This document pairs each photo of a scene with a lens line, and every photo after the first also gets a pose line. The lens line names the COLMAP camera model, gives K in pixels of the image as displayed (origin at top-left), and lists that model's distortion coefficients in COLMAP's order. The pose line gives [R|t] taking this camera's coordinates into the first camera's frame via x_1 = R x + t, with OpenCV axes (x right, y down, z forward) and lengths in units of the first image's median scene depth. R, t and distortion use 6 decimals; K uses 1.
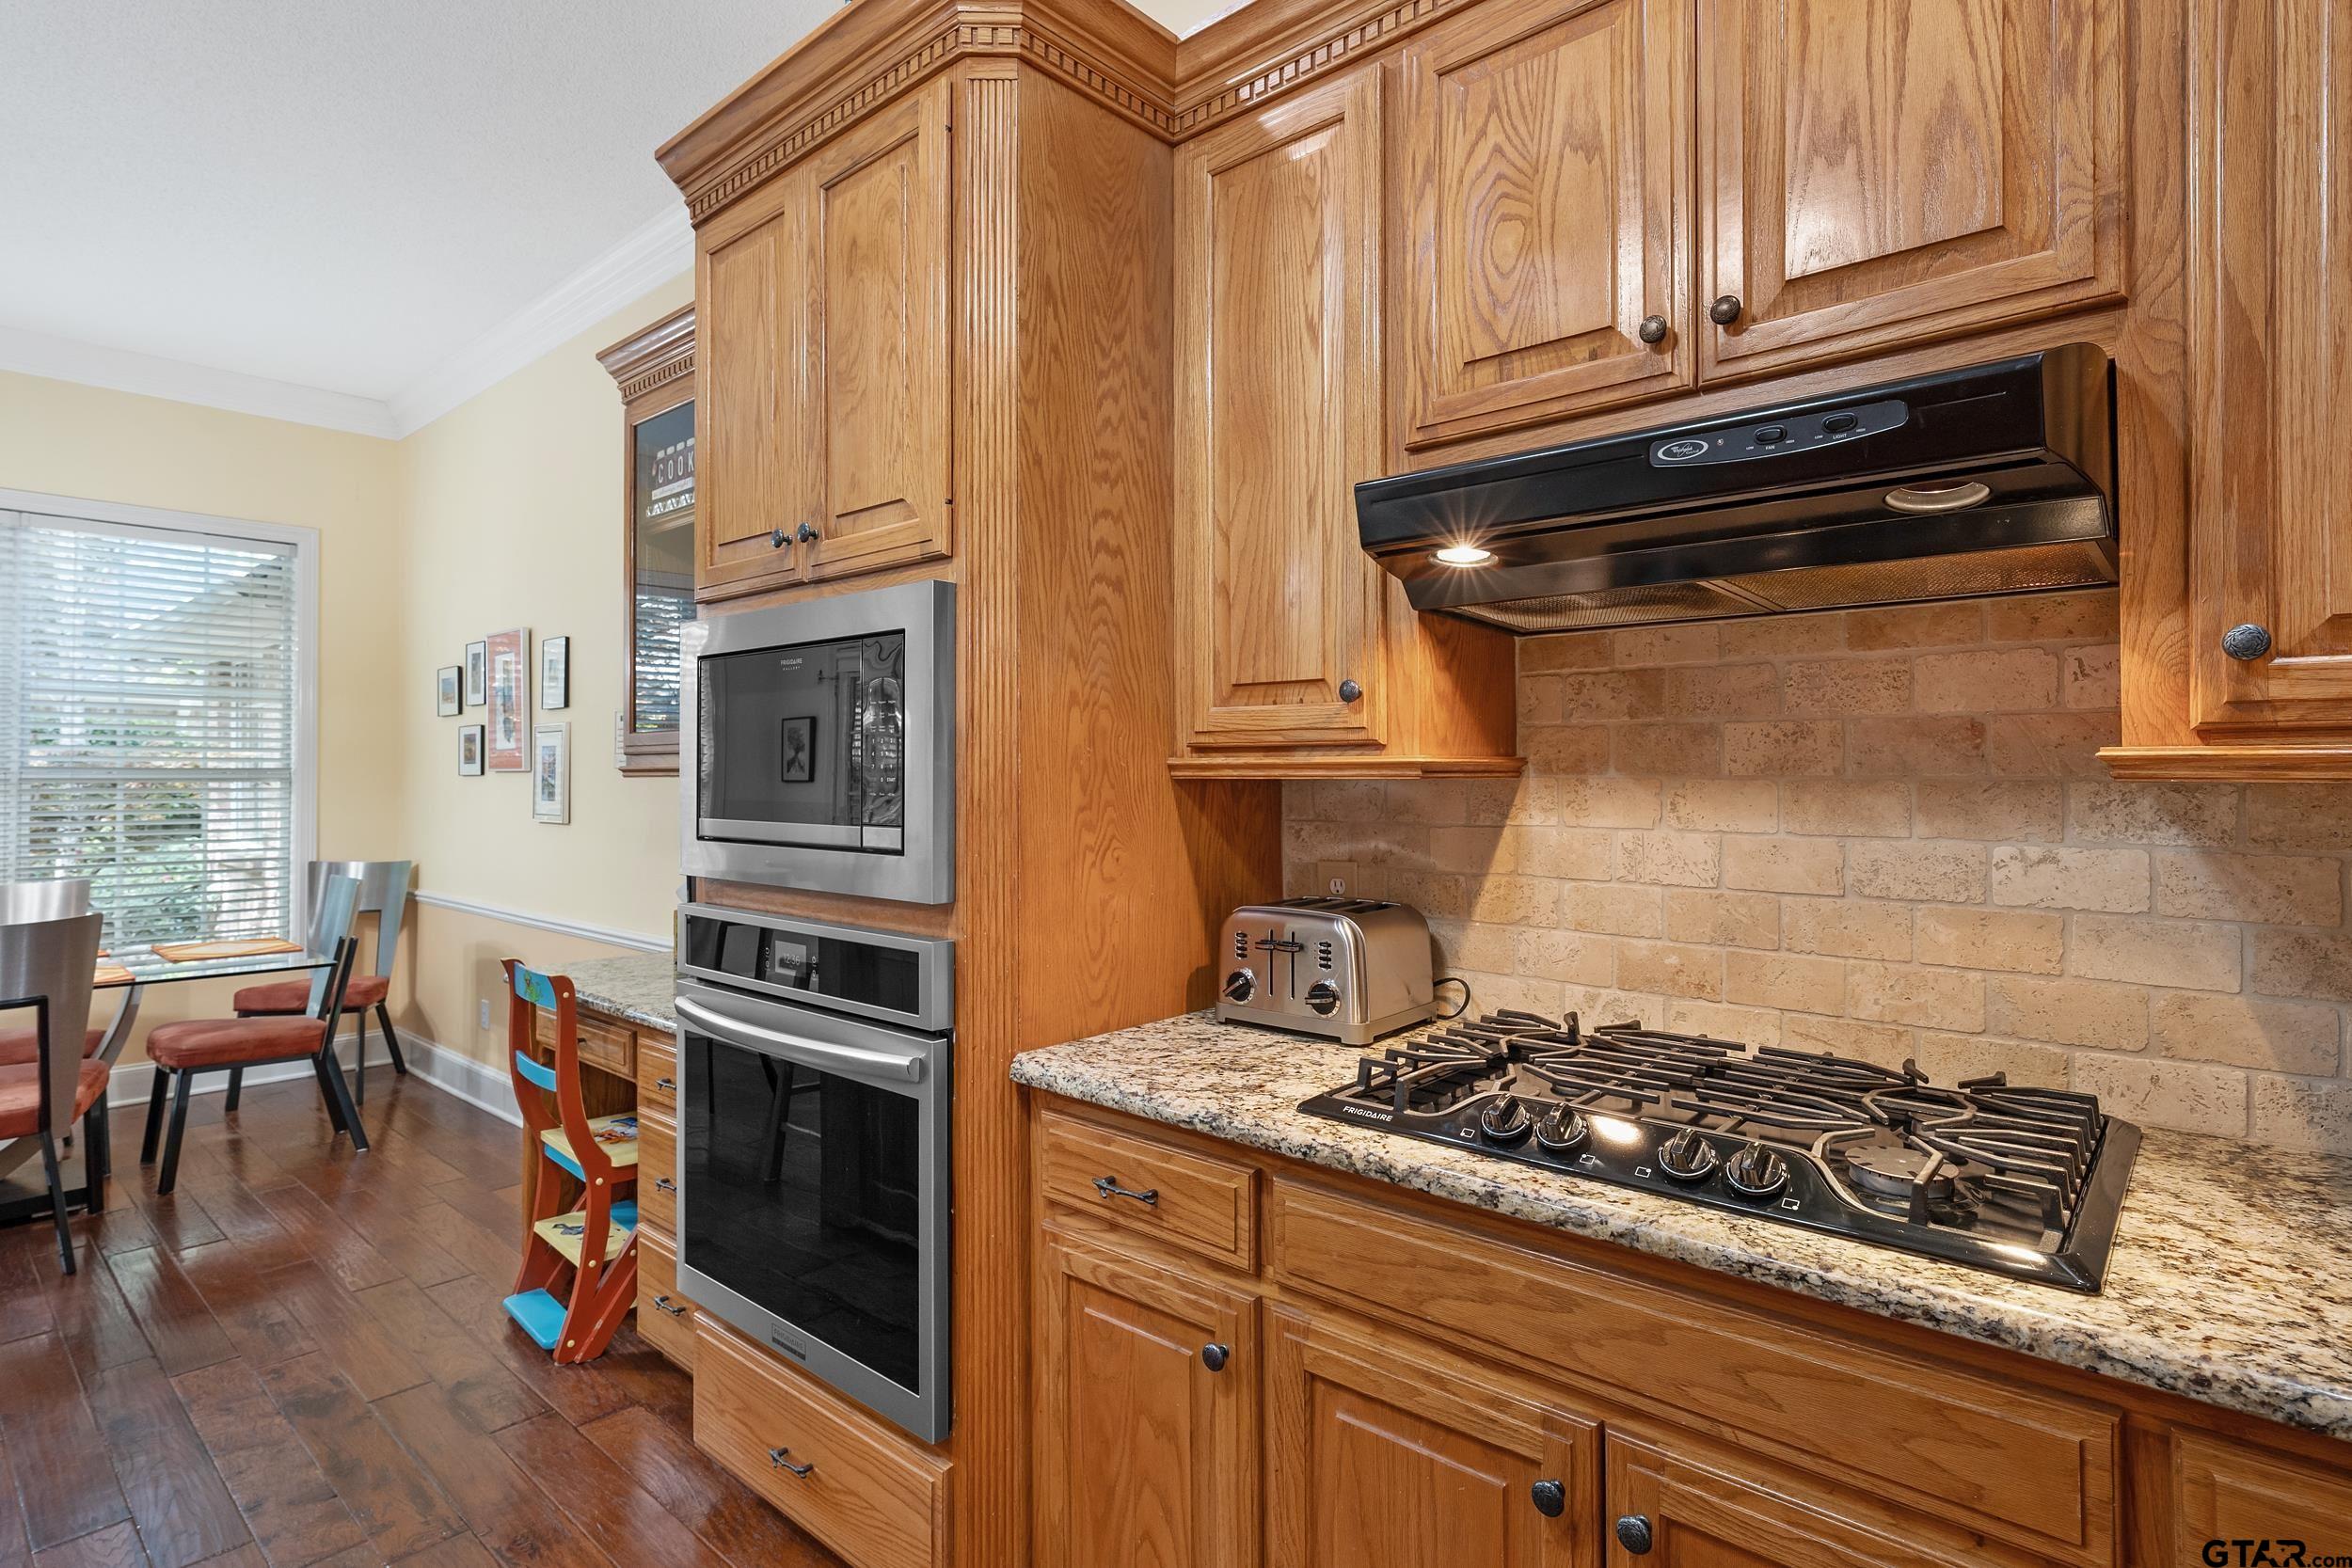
lens RADIAL K [[1175.2, 0, 1173.4], [0, 1175.2, 769.0], [0, 0, 1]] dist [0.000542, -0.000099]
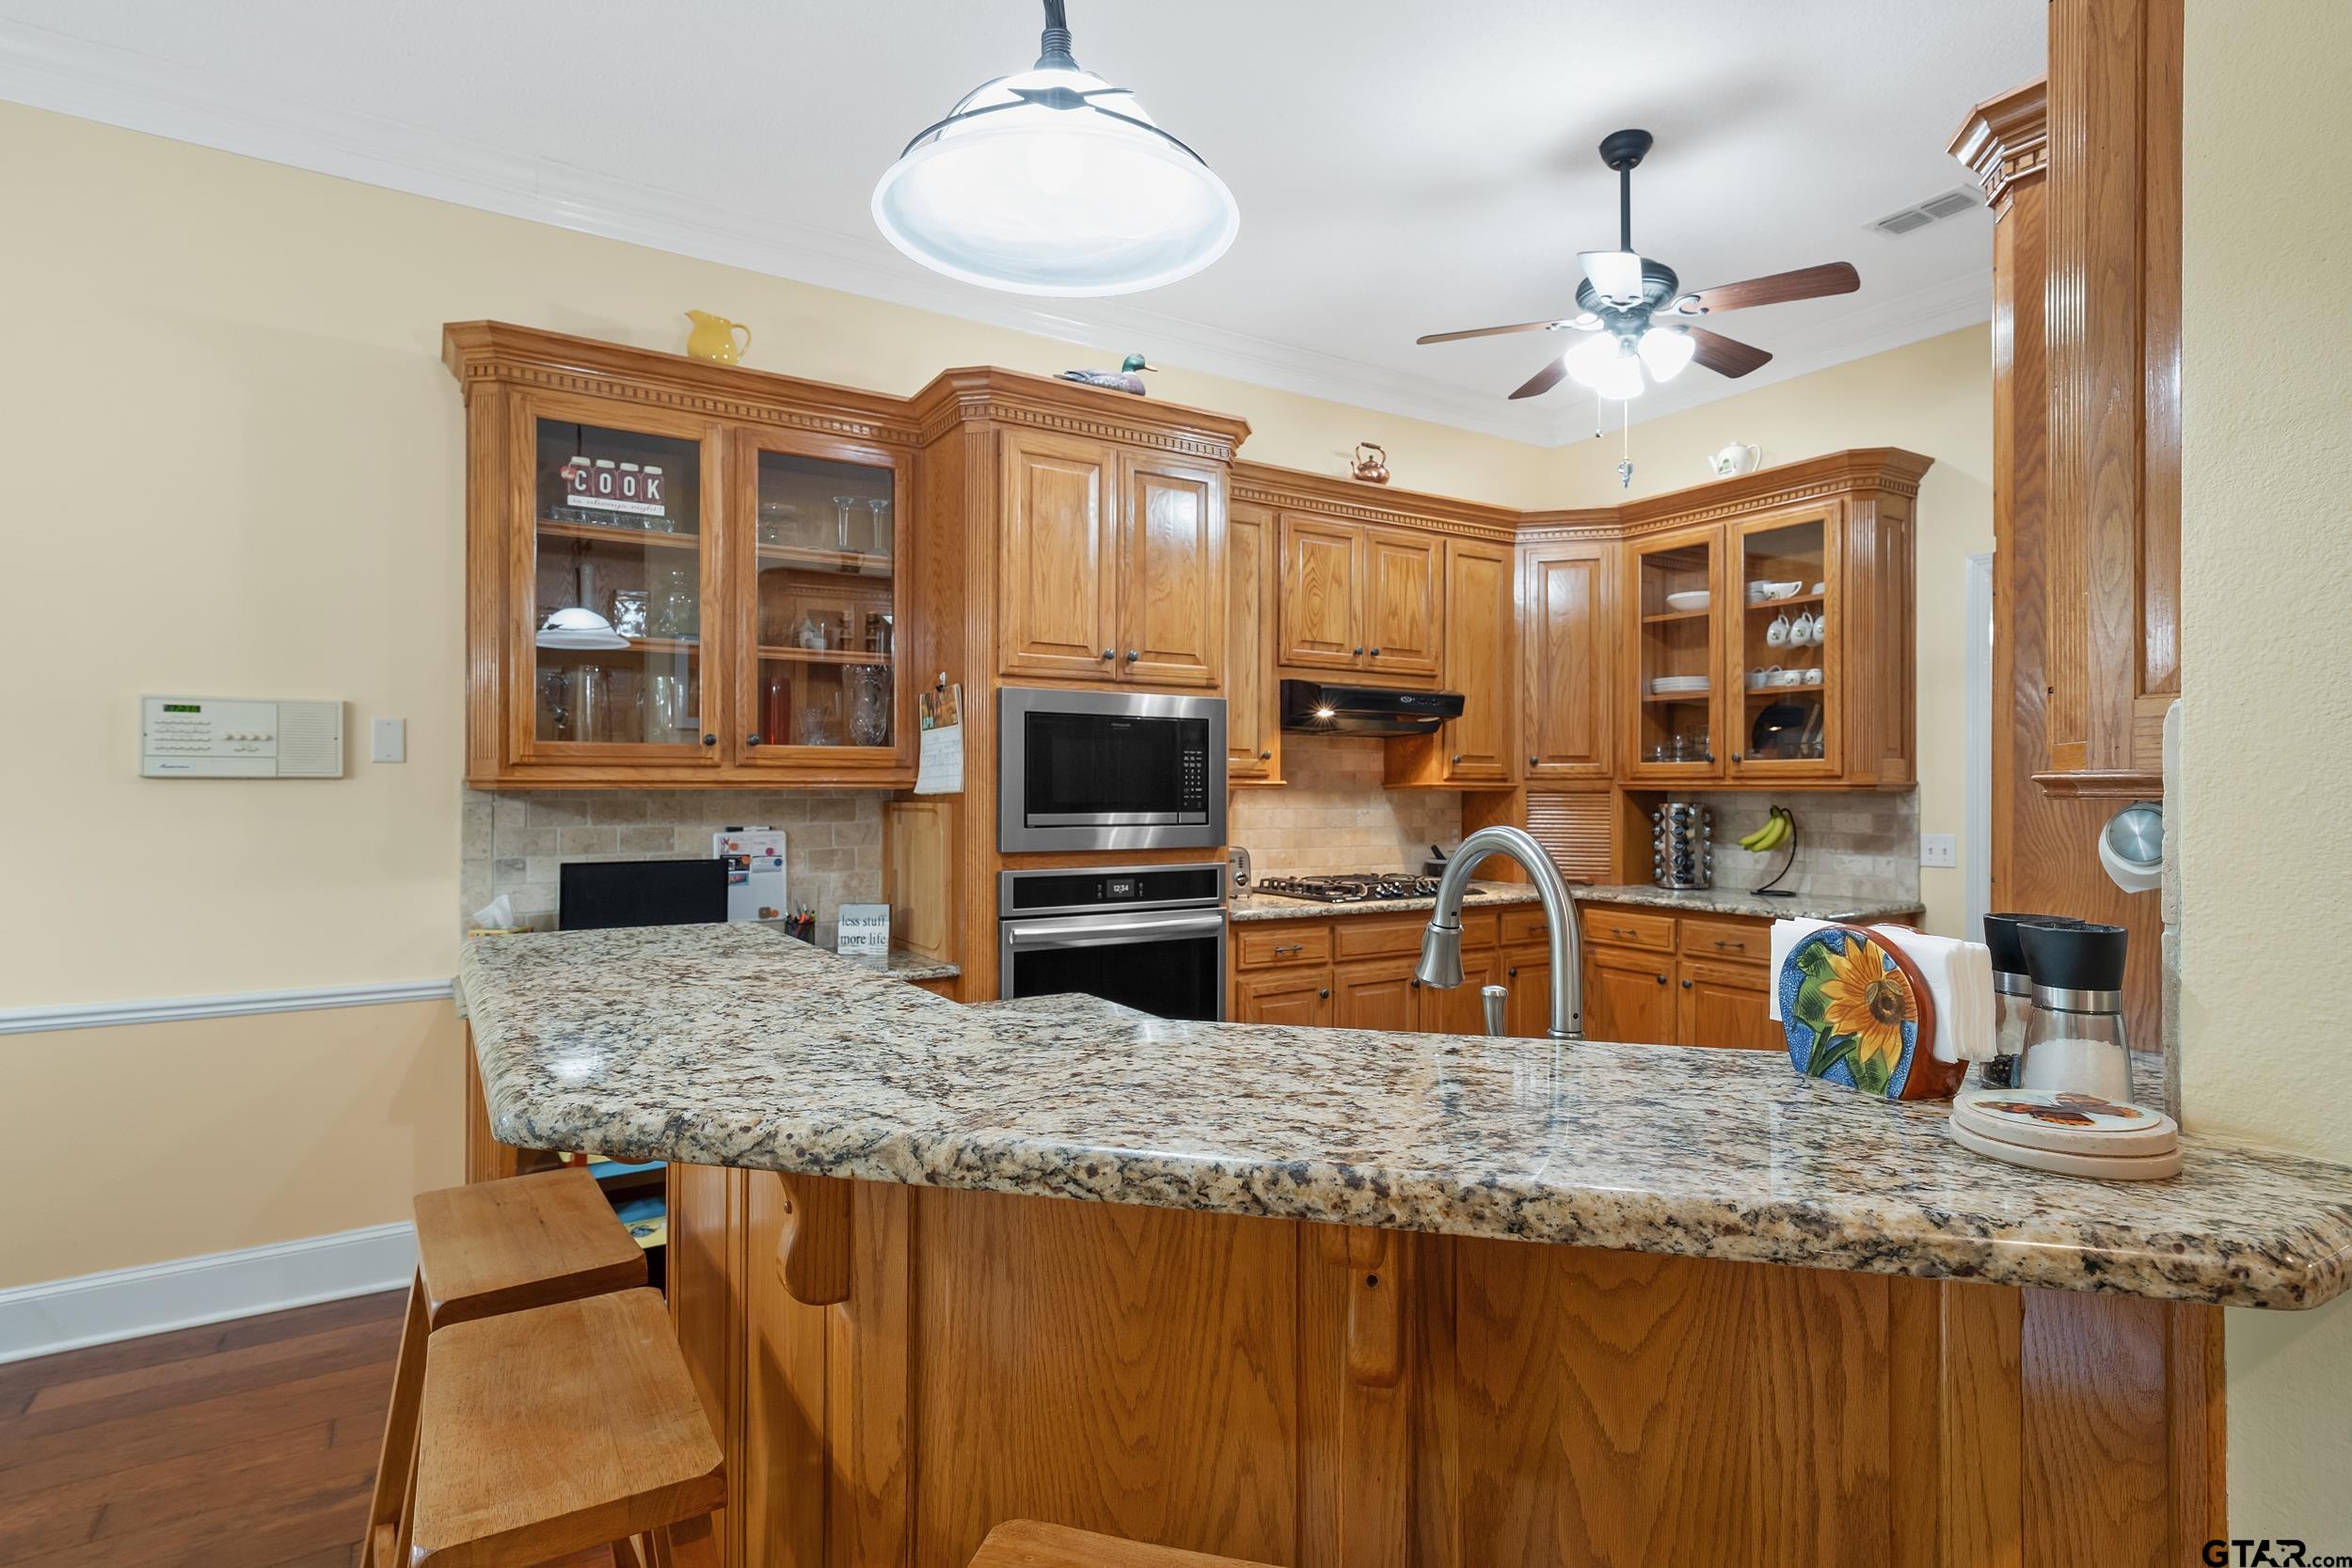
lens RADIAL K [[1175.2, 0, 1176.7], [0, 1175.2, 786.9], [0, 0, 1]] dist [0.000542, -0.000099]
pose [[0.294589, 0.003994, 0.955616, -2.380872], [-0.011733, 0.999931, -0.000563, 0.005647], [-0.955552, -0.011046, 0.294616, 0.439877]]
